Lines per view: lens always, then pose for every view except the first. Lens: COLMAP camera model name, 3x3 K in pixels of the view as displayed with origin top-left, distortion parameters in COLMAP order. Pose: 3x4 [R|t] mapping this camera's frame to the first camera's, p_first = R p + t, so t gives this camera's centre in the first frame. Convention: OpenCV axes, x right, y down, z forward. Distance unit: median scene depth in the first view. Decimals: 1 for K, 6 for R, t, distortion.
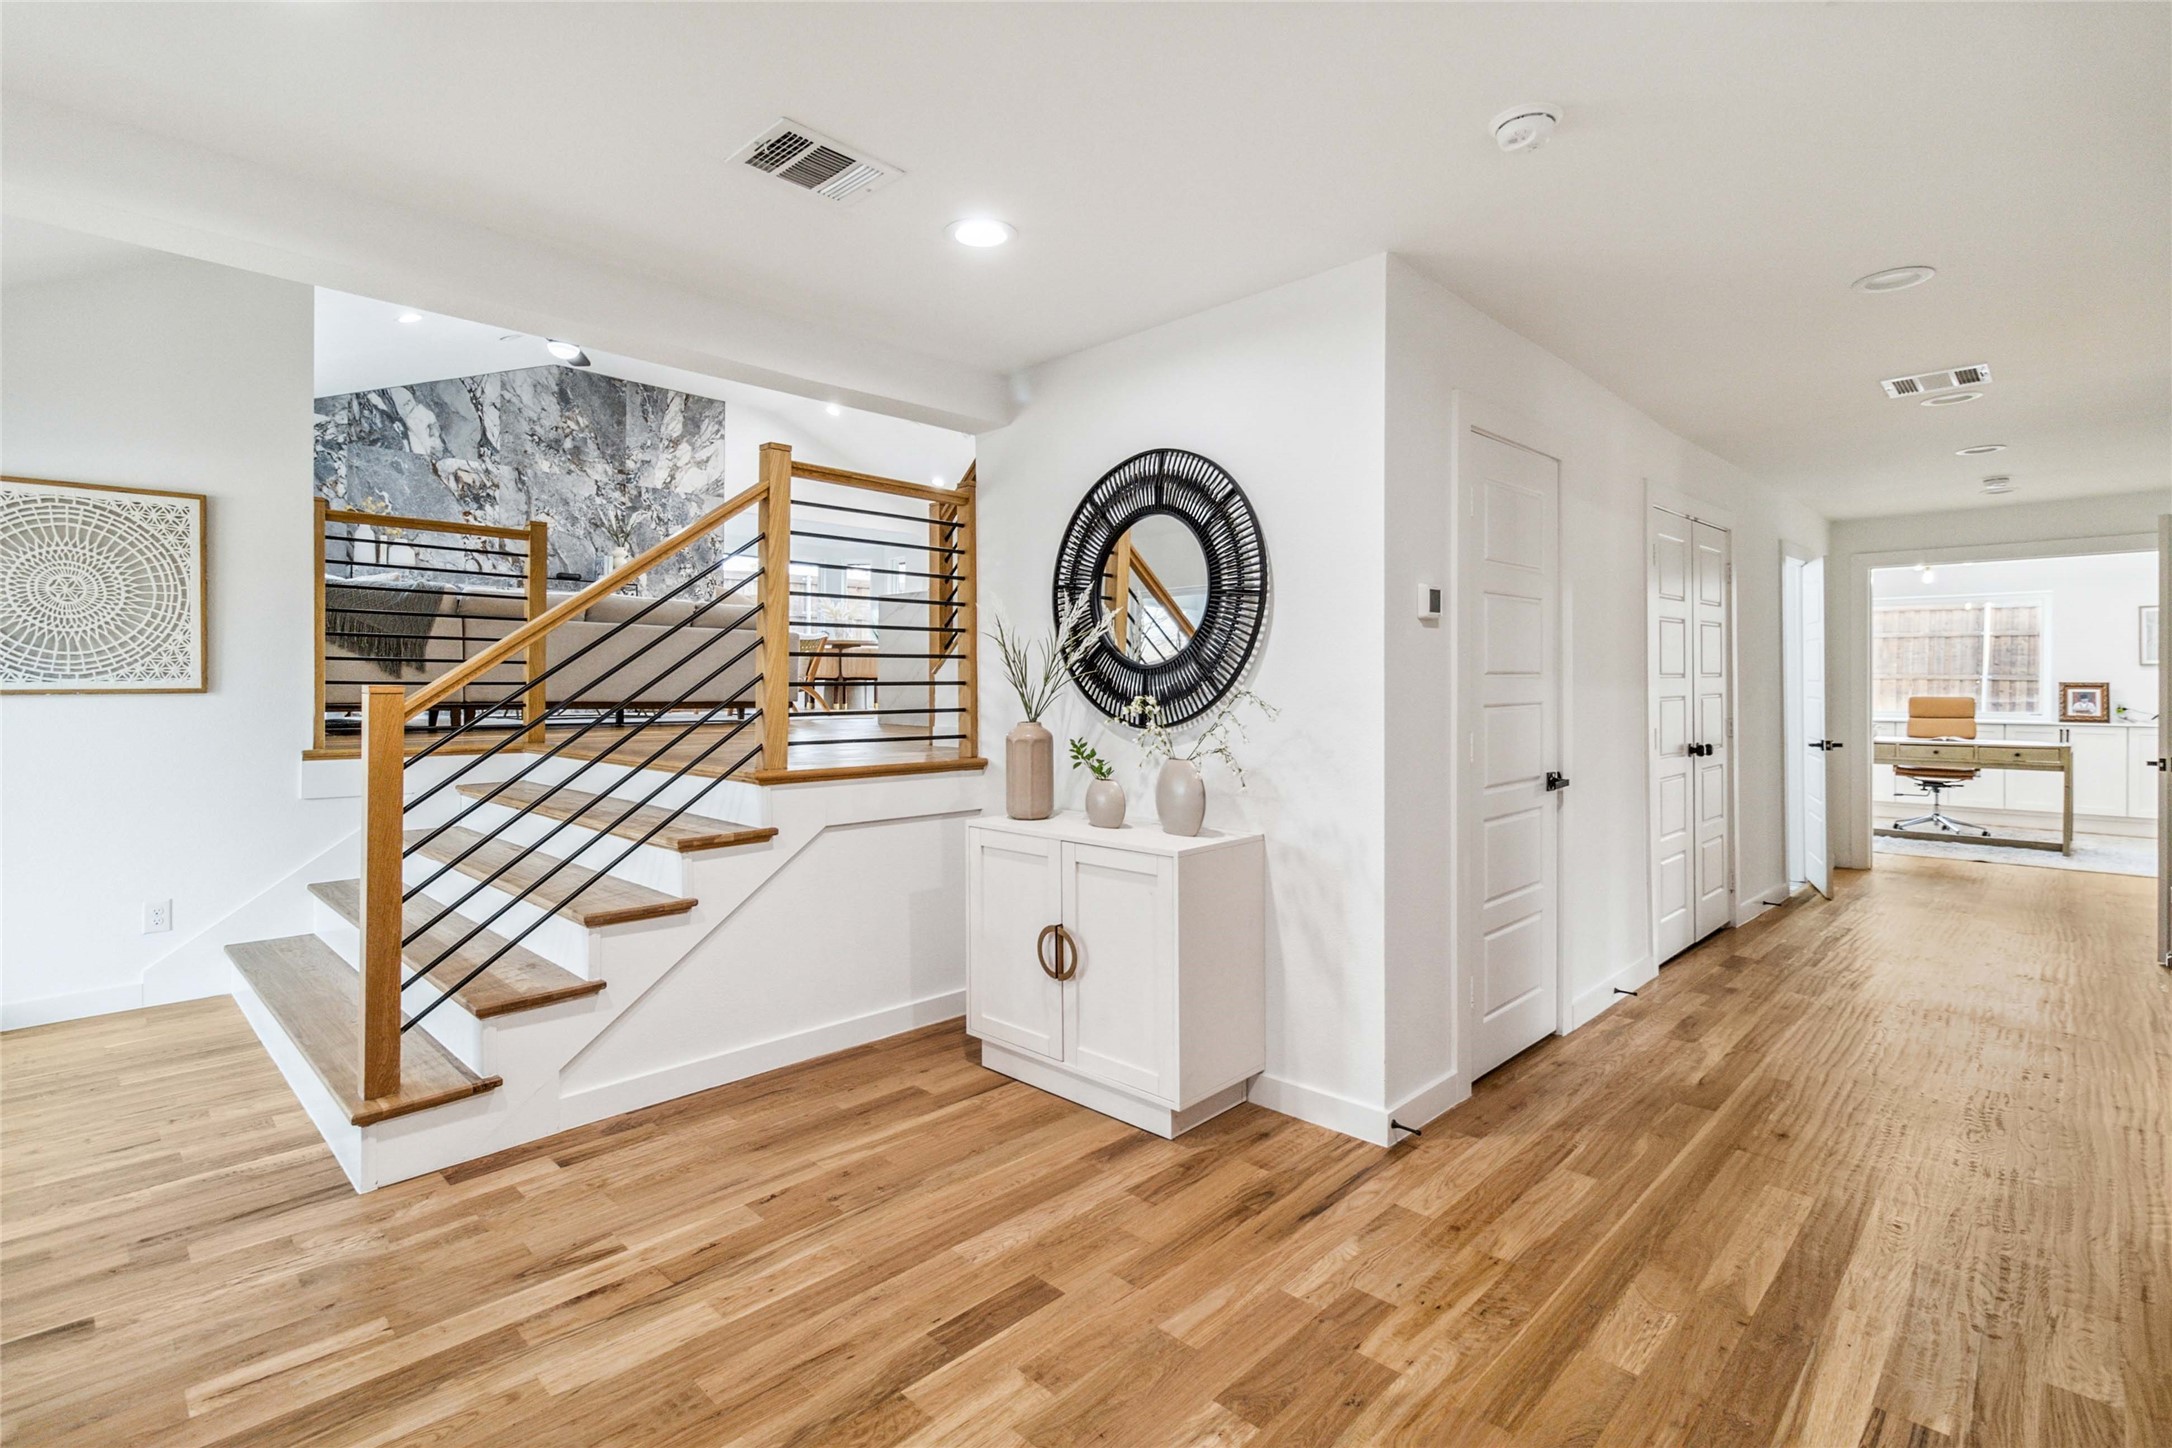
lens RADIAL K [[1016.8, 0, 1090.5], [0, 1016.8, 687.2], [0, 0, 1]] dist [0.001592, 0.000826]
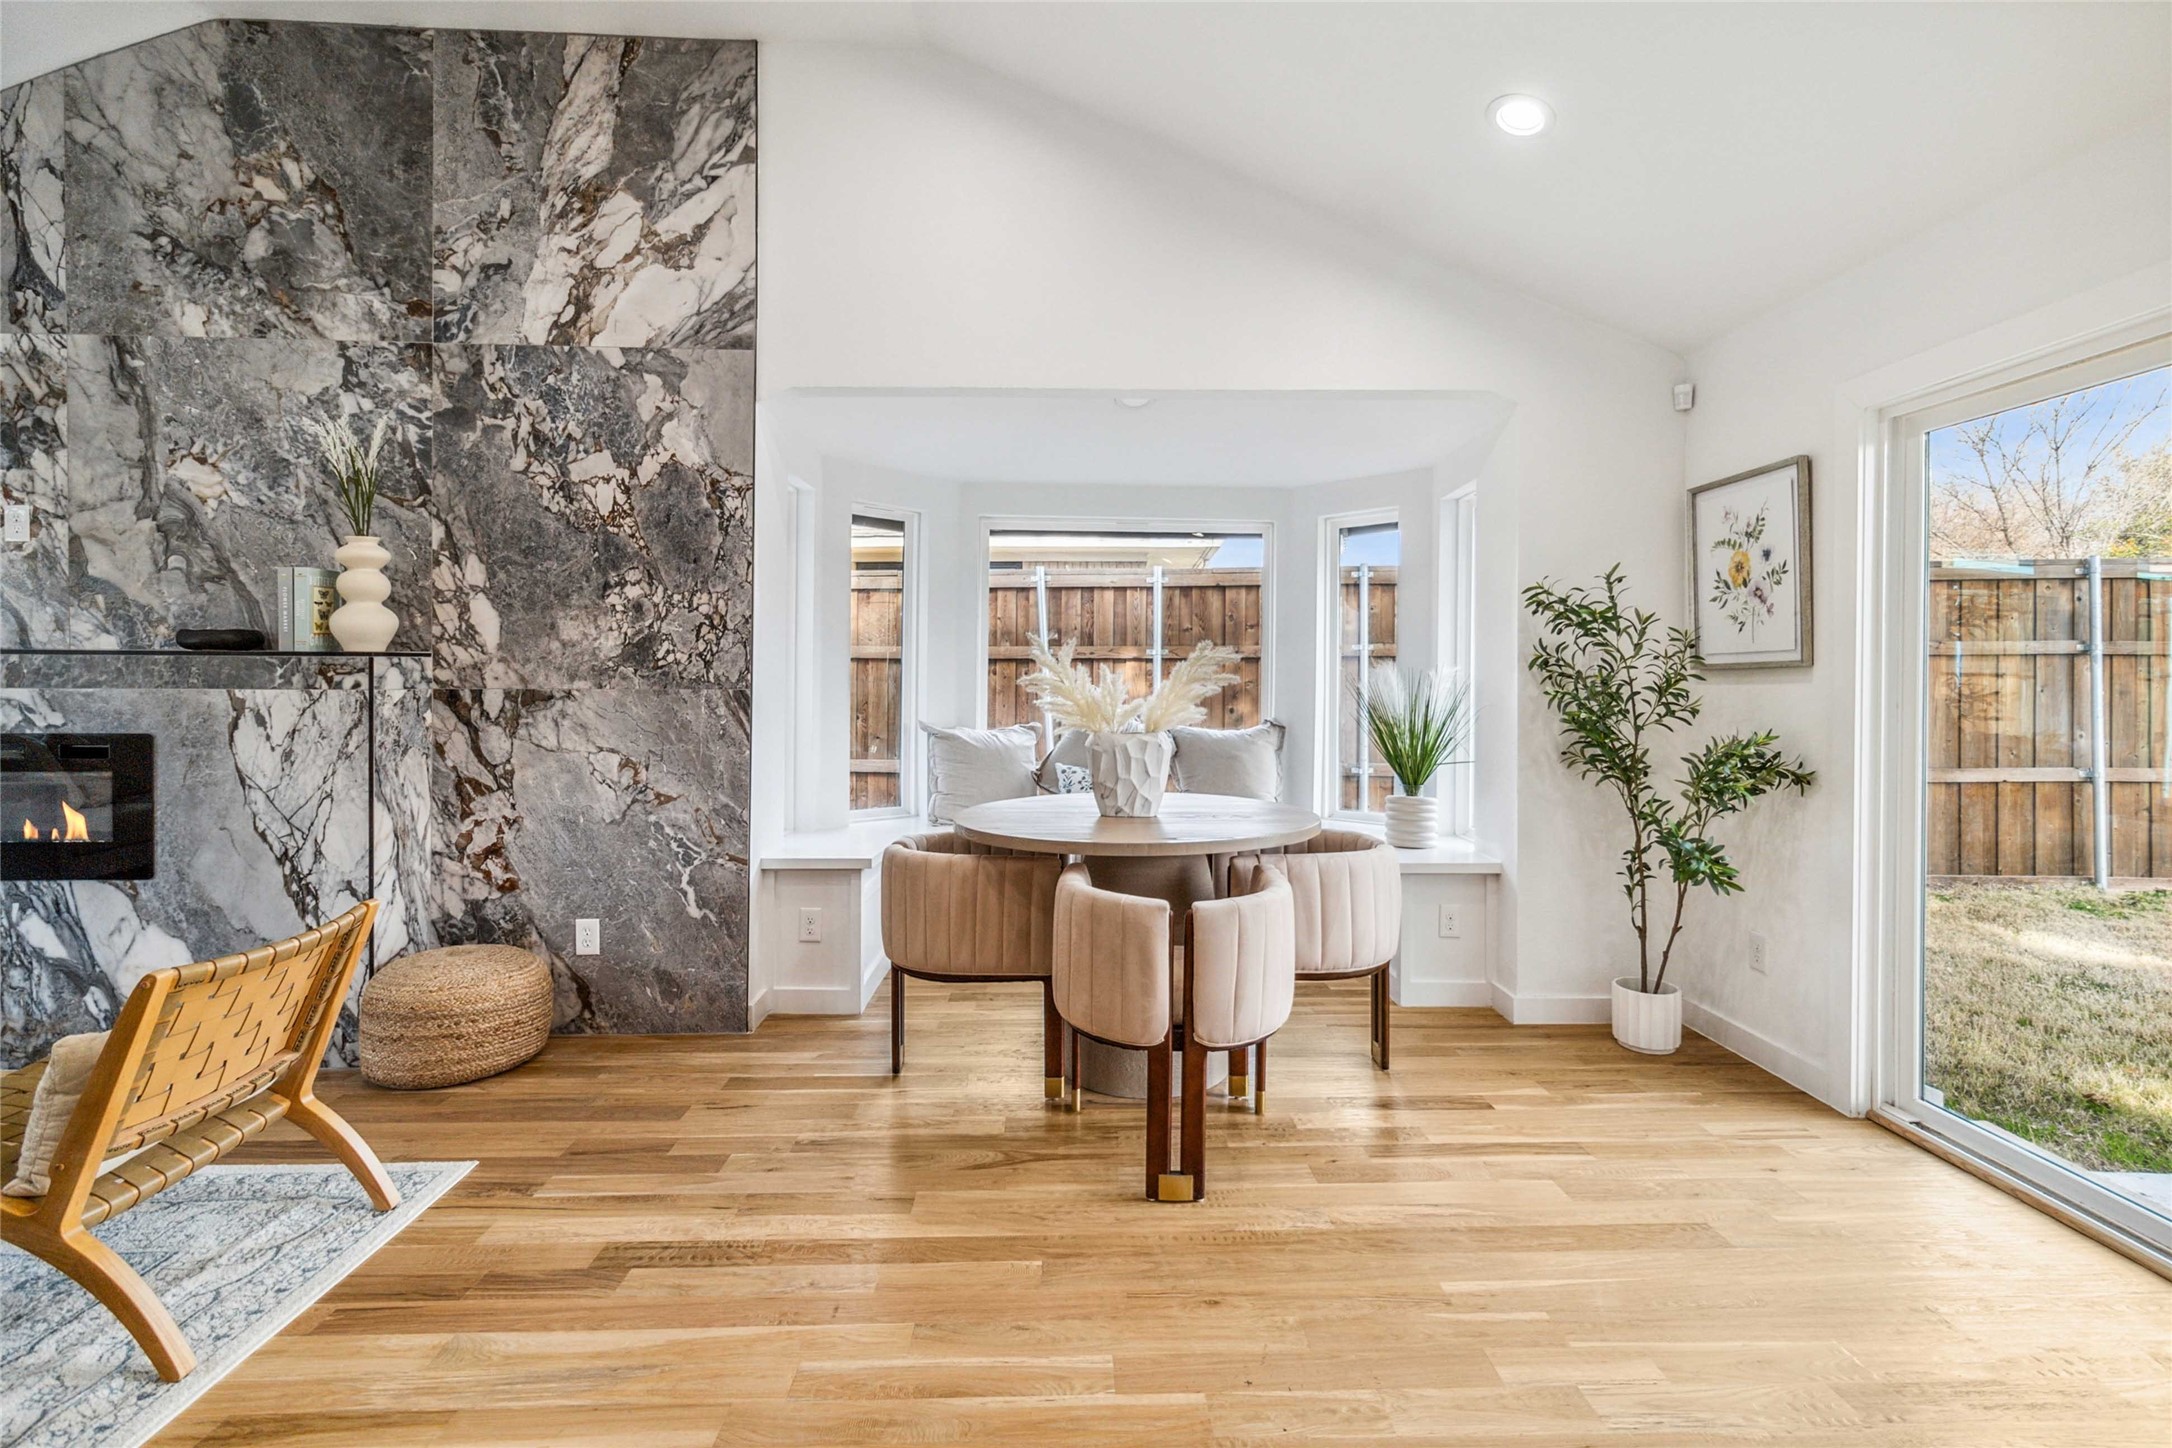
lens RADIAL K [[1028.5, 0, 1089.5], [0, 1028.5, 675.8], [0, 0, 1]] dist [0.003147, 0.000161]
pose [[0.723859, -0.005338, -0.689927, -0.228540], [-0.000530, 0.999965, -0.008293, -0.278063], [0.689947, 0.006368, 0.723831, 2.809038]]
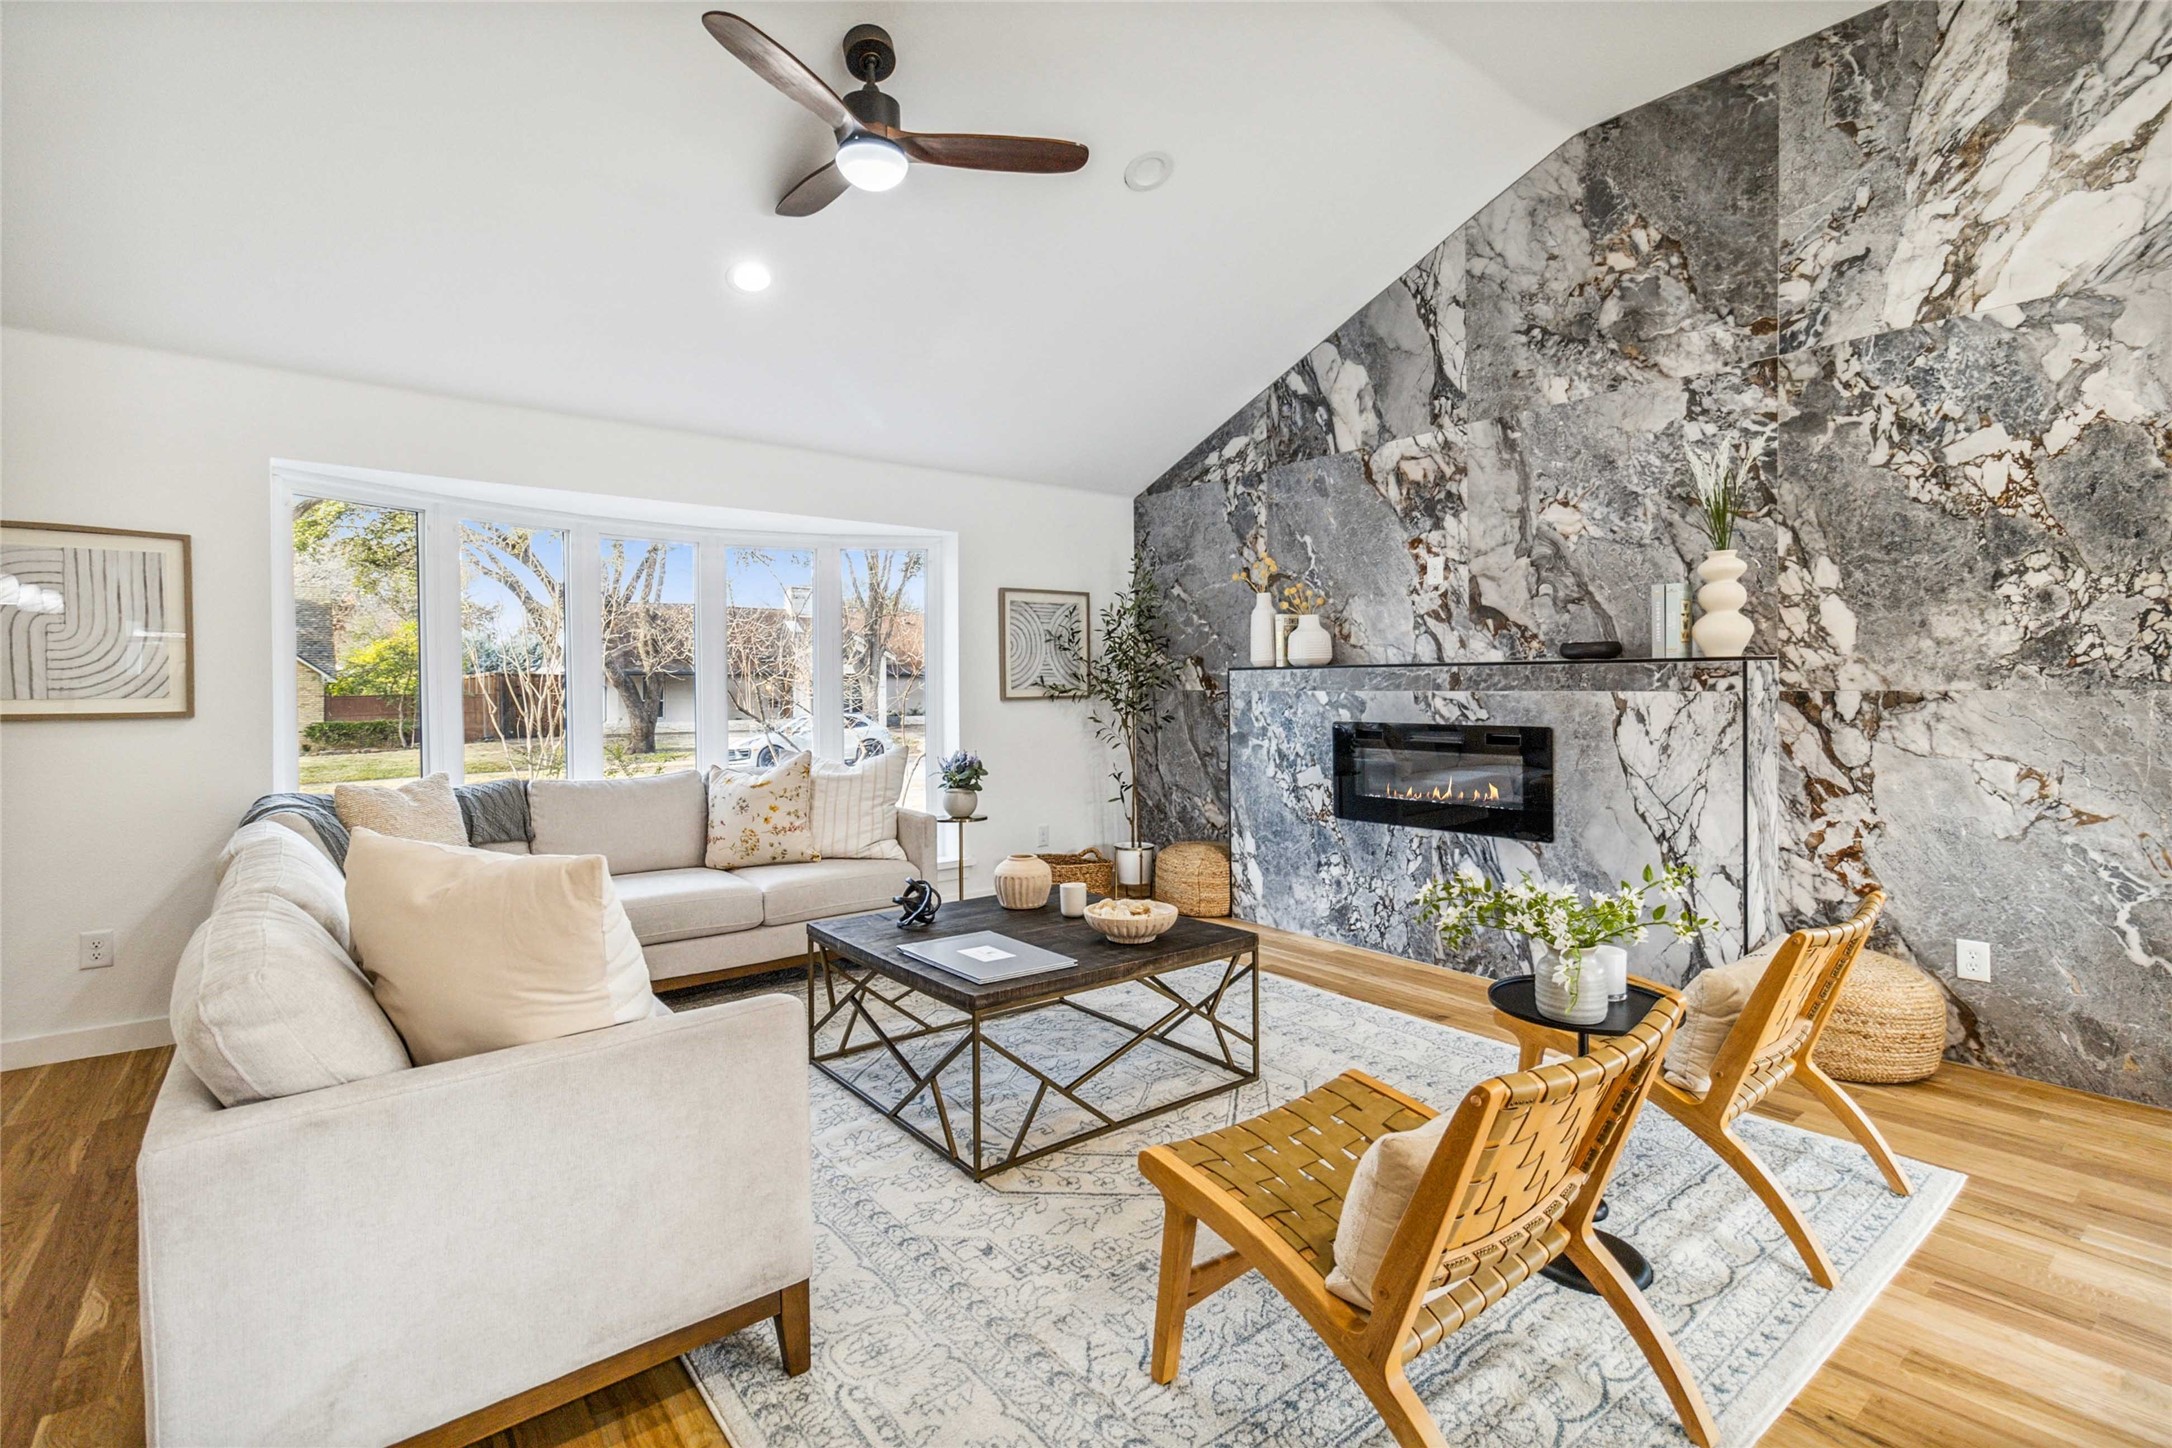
lens RADIAL K [[1004.3, 0, 1091.1], [0, 1004.3, 700.0], [0, 0, 1]] dist [0.000421, 0.001438]
pose [[-0.117590, 0.008798, -0.993023, -0.295078], [0.005067, 0.999953, 0.008259, -0.275699], [0.993049, -0.004061, -0.117629, 2.513599]]
